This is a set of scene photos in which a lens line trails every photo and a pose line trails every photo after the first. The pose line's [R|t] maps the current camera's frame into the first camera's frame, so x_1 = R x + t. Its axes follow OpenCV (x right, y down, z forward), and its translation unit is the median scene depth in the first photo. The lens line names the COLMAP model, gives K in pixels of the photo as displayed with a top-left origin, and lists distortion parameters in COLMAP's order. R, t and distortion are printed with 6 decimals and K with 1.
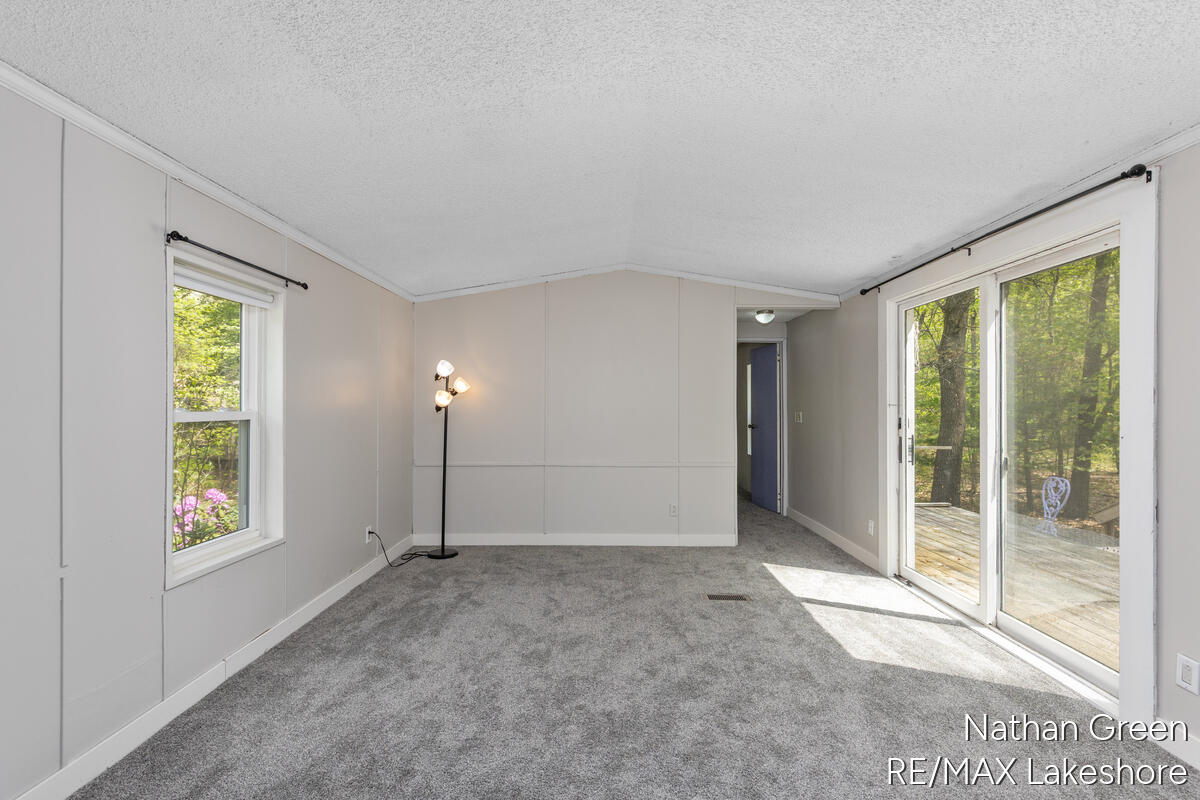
lens RADIAL K [[540.9, 0, 596.5], [0, 540.9, 405.4], [0, 0, 1]] dist [0.000990, -0.000009]
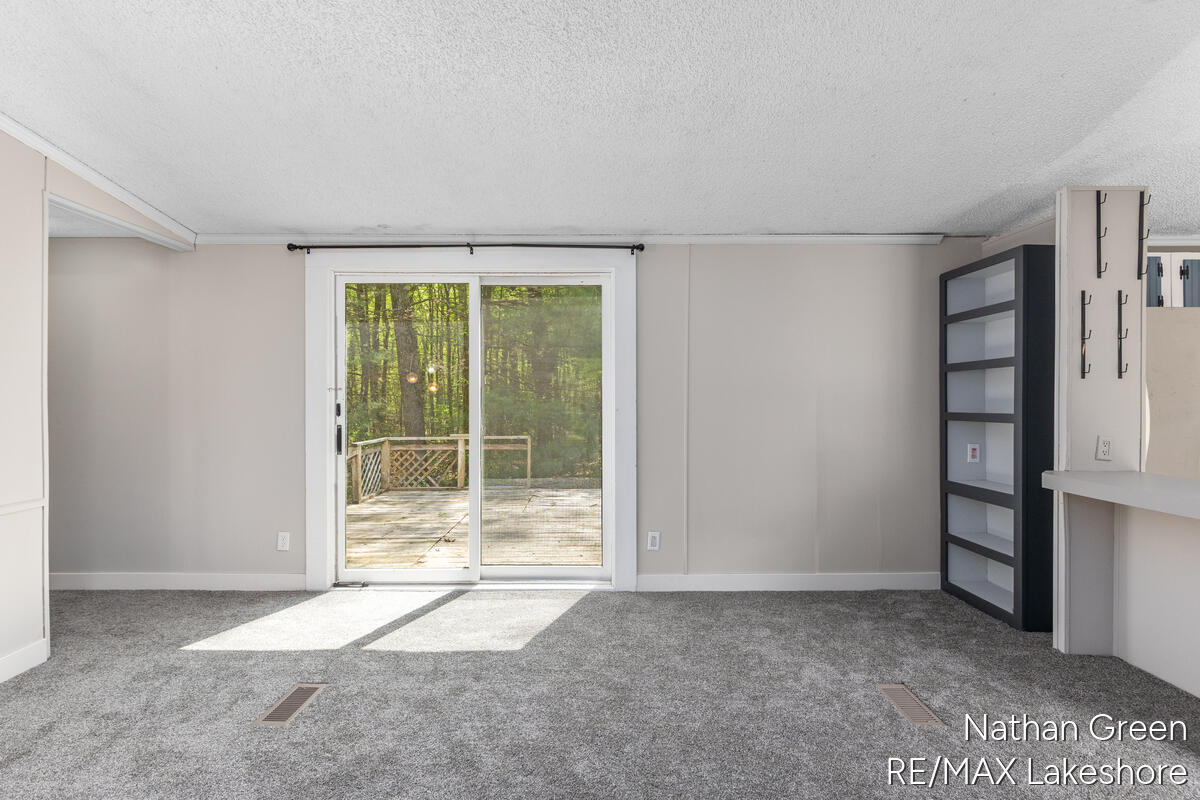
lens RADIAL K [[540.9, 0, 597.2], [0, 540.9, 400.8], [0, 0, 1]] dist [0.000990, -0.000009]
pose [[-0.021217, -0.007803, 0.999744, -0.395823], [-0.000705, 0.999969, 0.007790, 0.012547], [-0.999775, -0.000539, -0.021222, 0.716607]]
